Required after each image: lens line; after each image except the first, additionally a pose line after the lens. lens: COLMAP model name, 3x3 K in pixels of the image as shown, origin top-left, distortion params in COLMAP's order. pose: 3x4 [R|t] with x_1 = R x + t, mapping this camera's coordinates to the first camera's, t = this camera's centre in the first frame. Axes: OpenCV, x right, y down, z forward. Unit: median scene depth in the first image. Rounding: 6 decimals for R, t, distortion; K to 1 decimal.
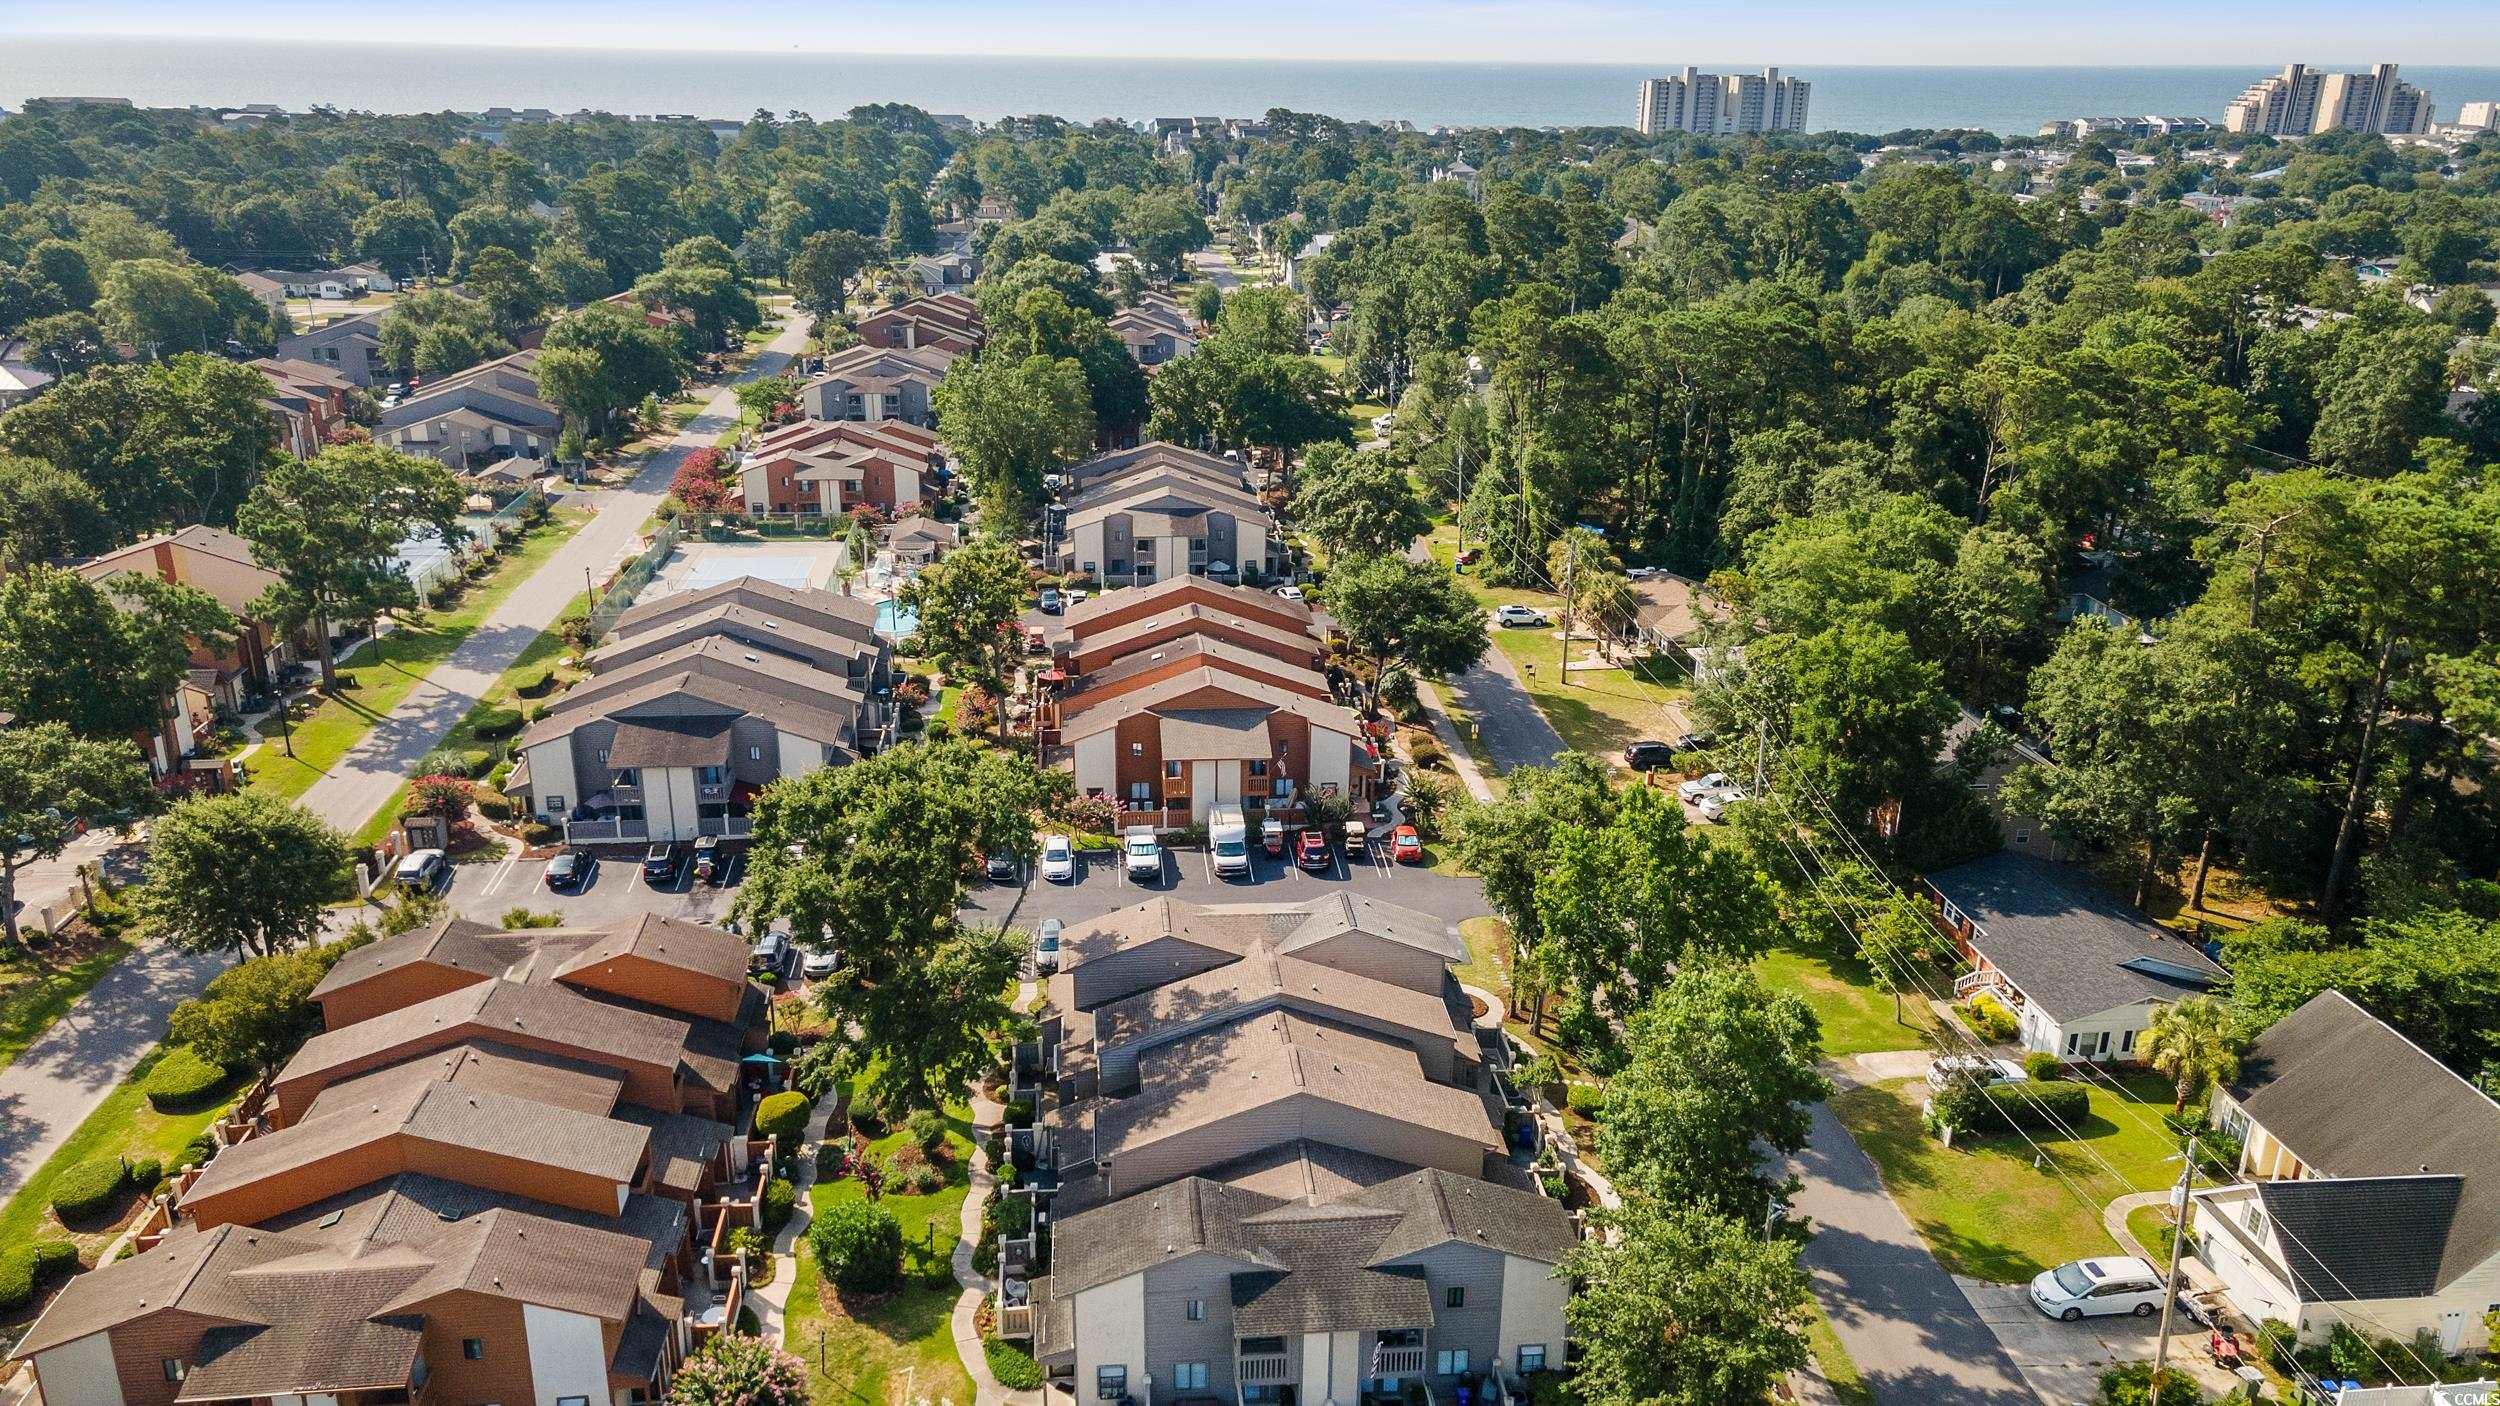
lens RADIAL K [[1816.2, 0, 1244.9], [0, 1816.2, 713.0], [0, 0, 1]] dist [0.029245, 0.029045]
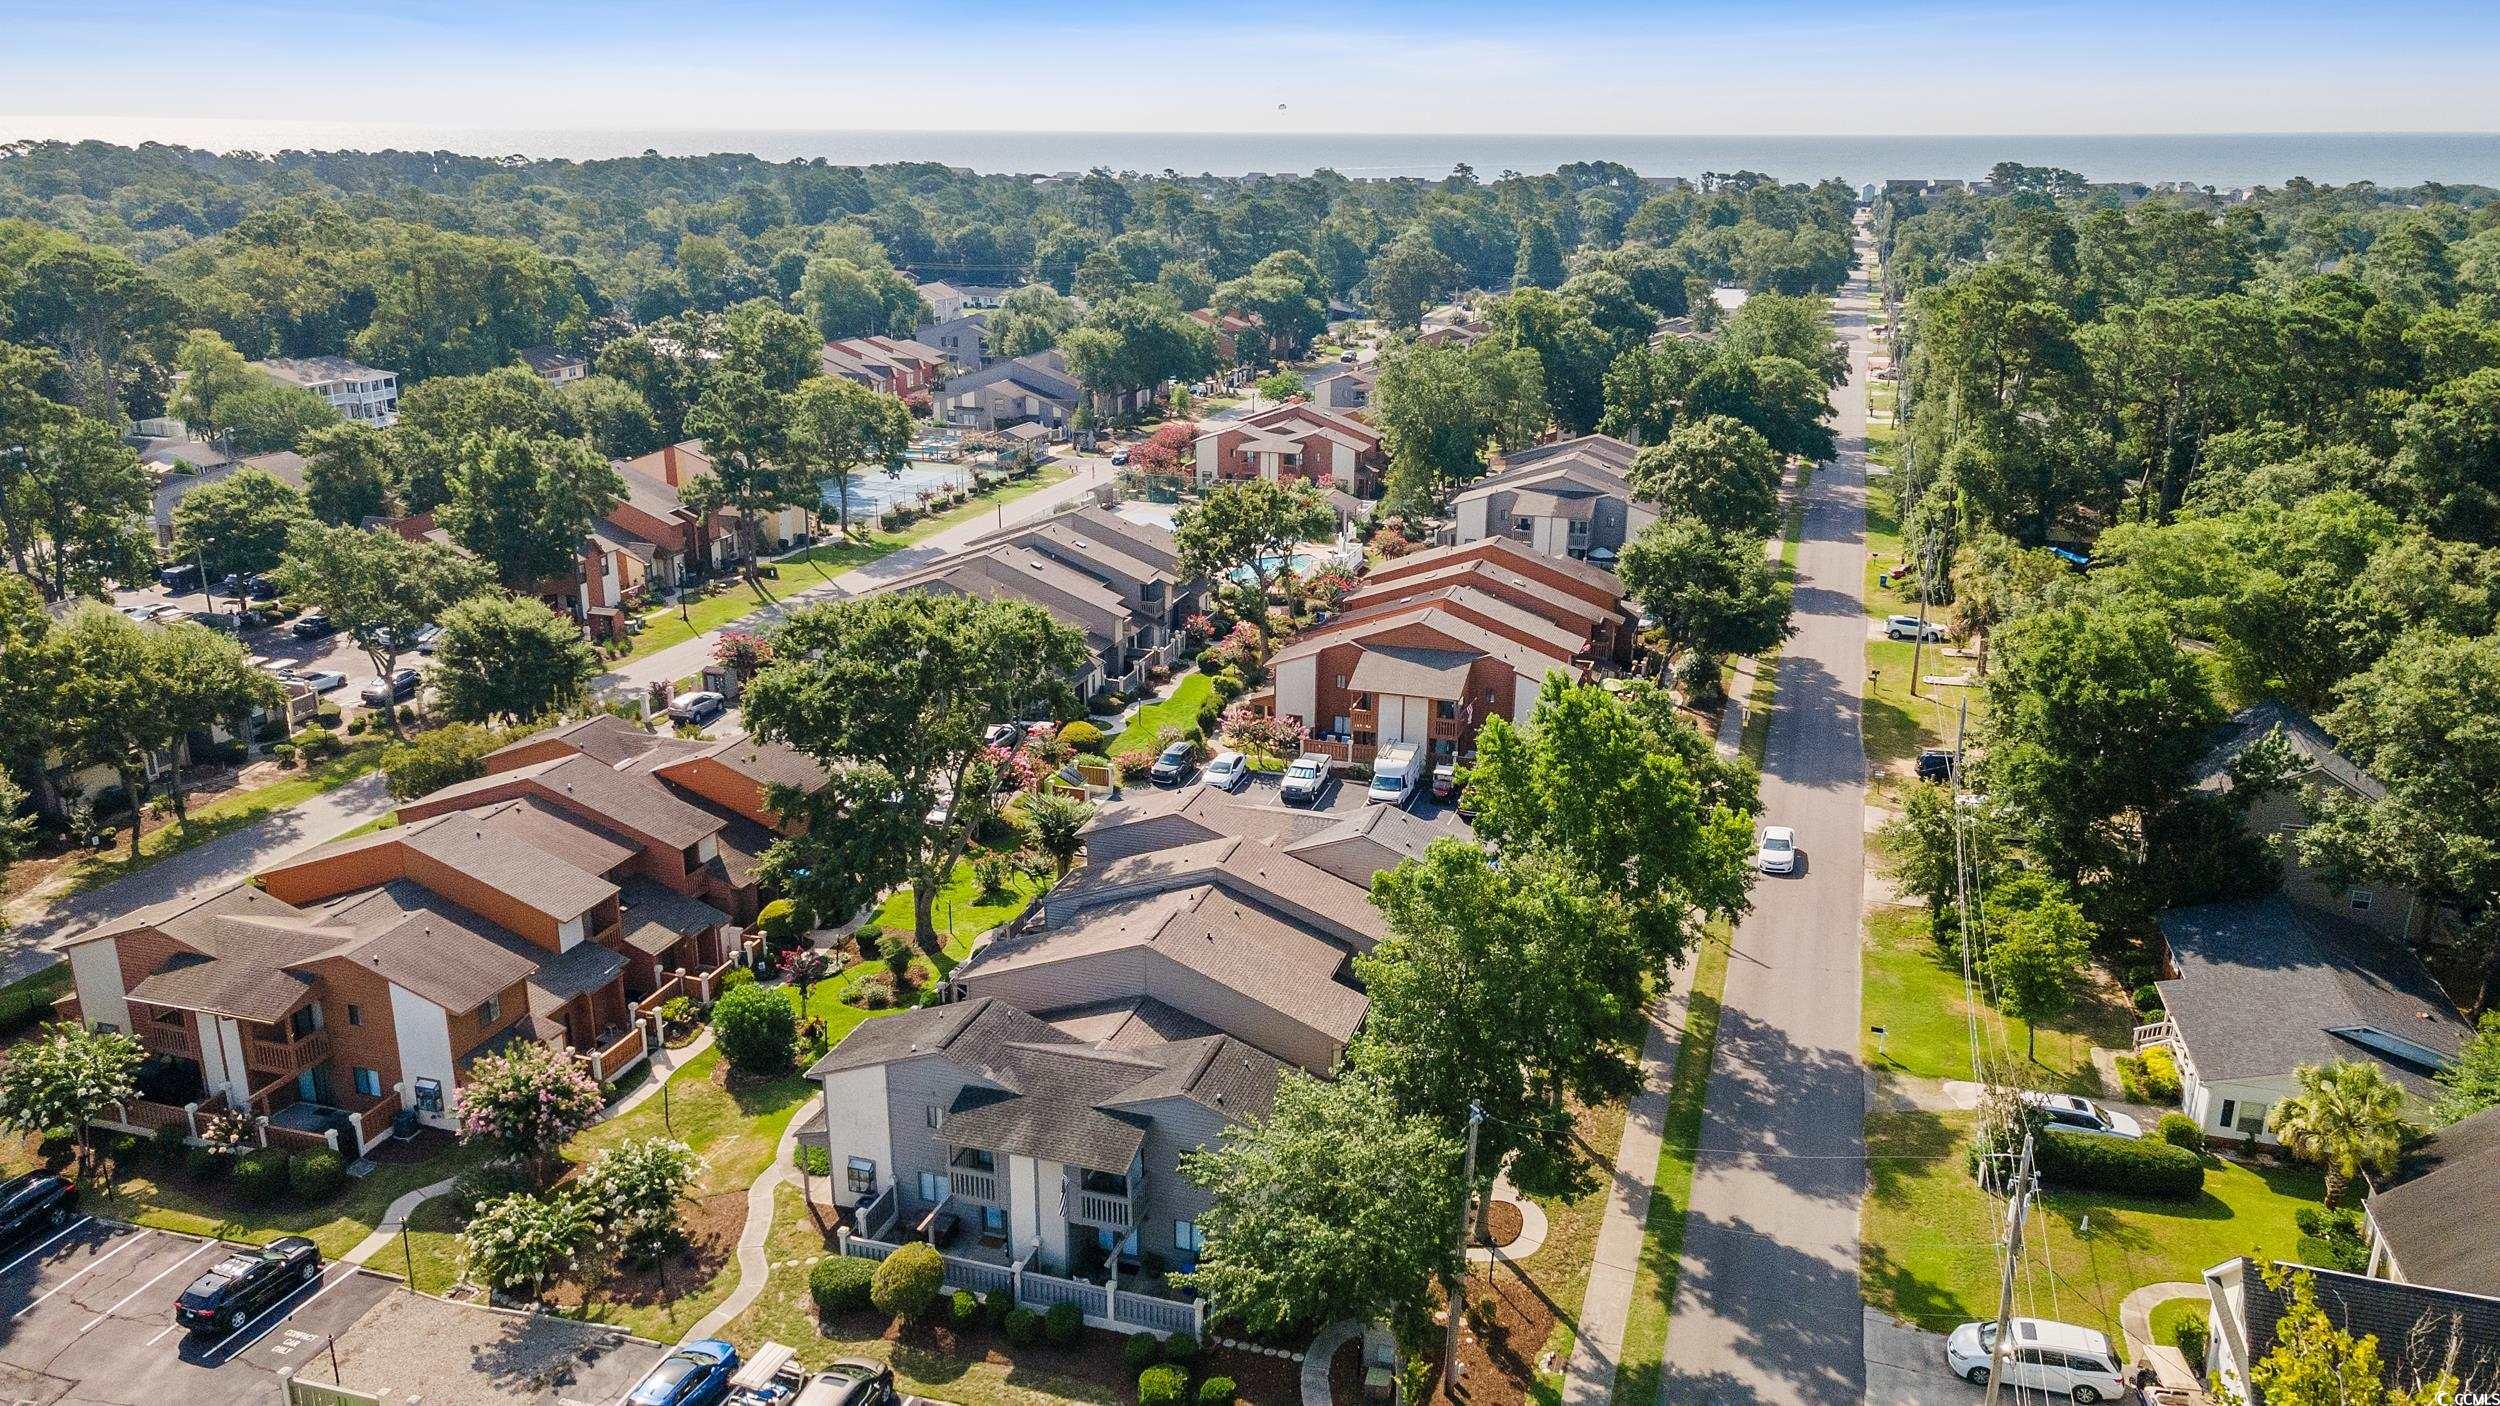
lens RADIAL K [[1816.2, 0, 1249.5], [0, 1816.2, 706.5], [0, 0, 1]] dist [0.029245, 0.029045]
pose [[0.920874, 0.111354, -0.373619, 0.278148], [-0.127490, 0.991664, -0.018673, 0.062003], [0.368426, 0.064828, 0.927394, 0.081698]]
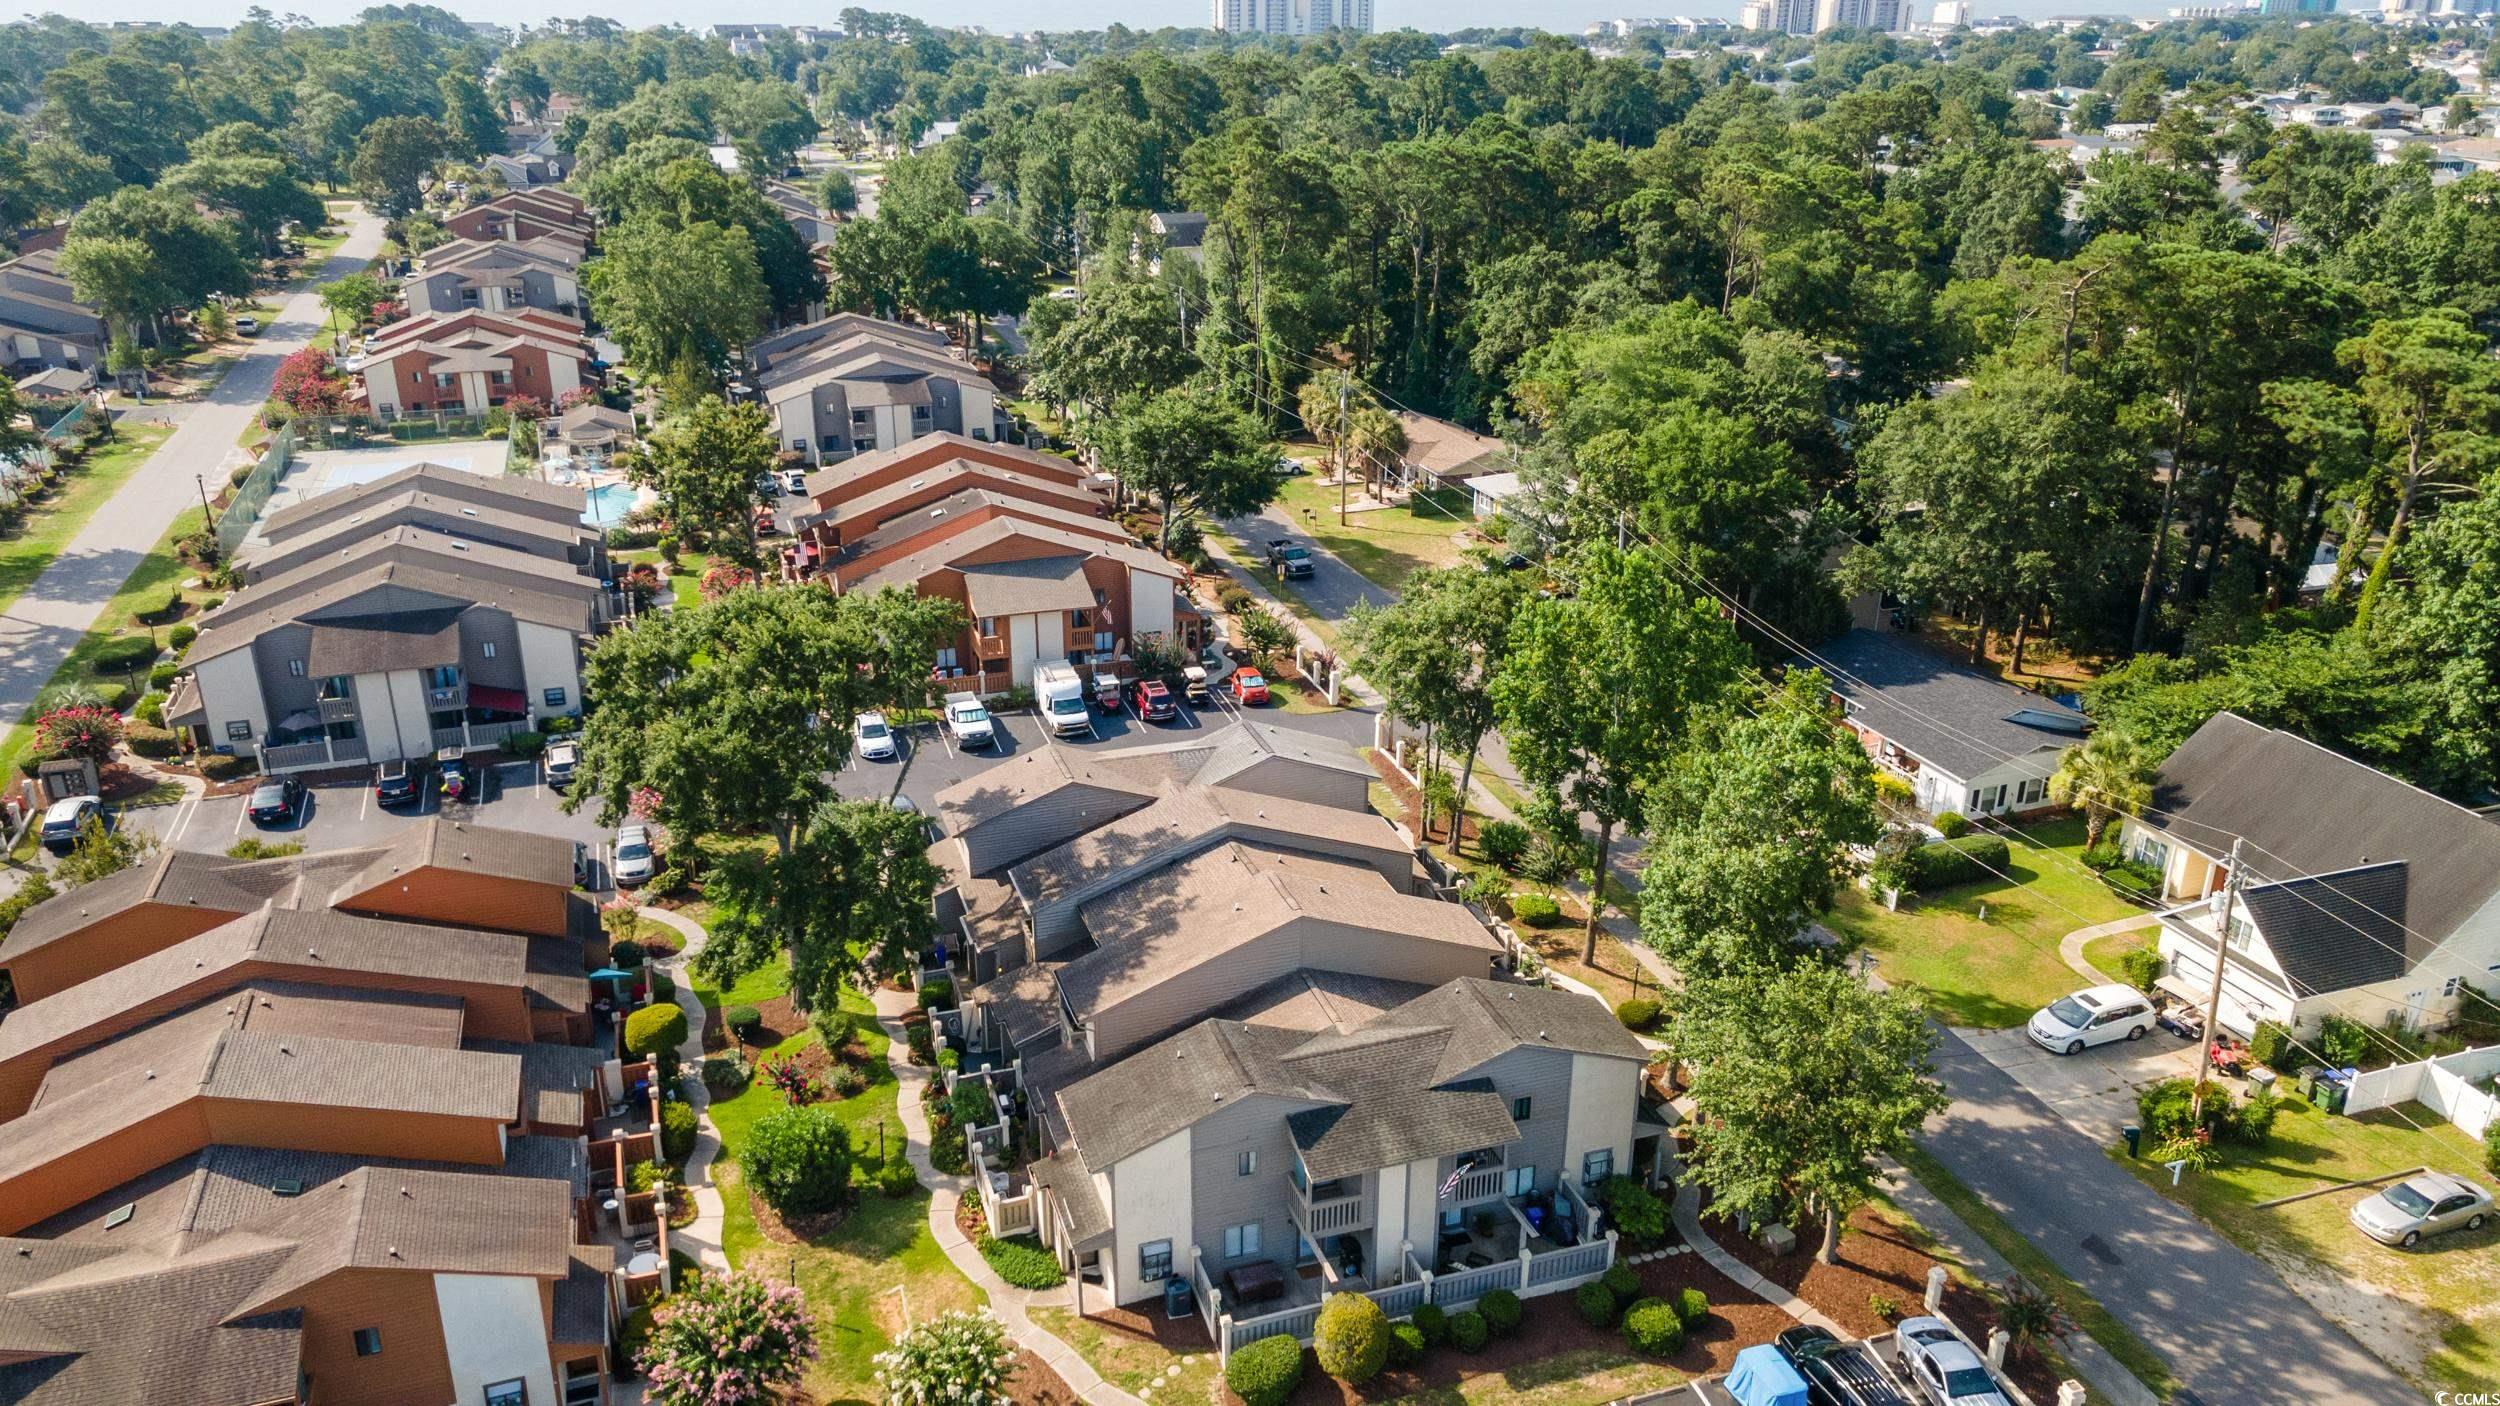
lens RADIAL K [[1816.2, 0, 1244.4], [0, 1816.2, 722.0], [0, 0, 1]] dist [0.029245, 0.029045]
pose [[0.973505, -0.094209, 0.208358, -0.111808], [0.085111, 0.995002, 0.052229, 0.043016], [-0.212237, -0.033112, 0.976657, 0.094743]]
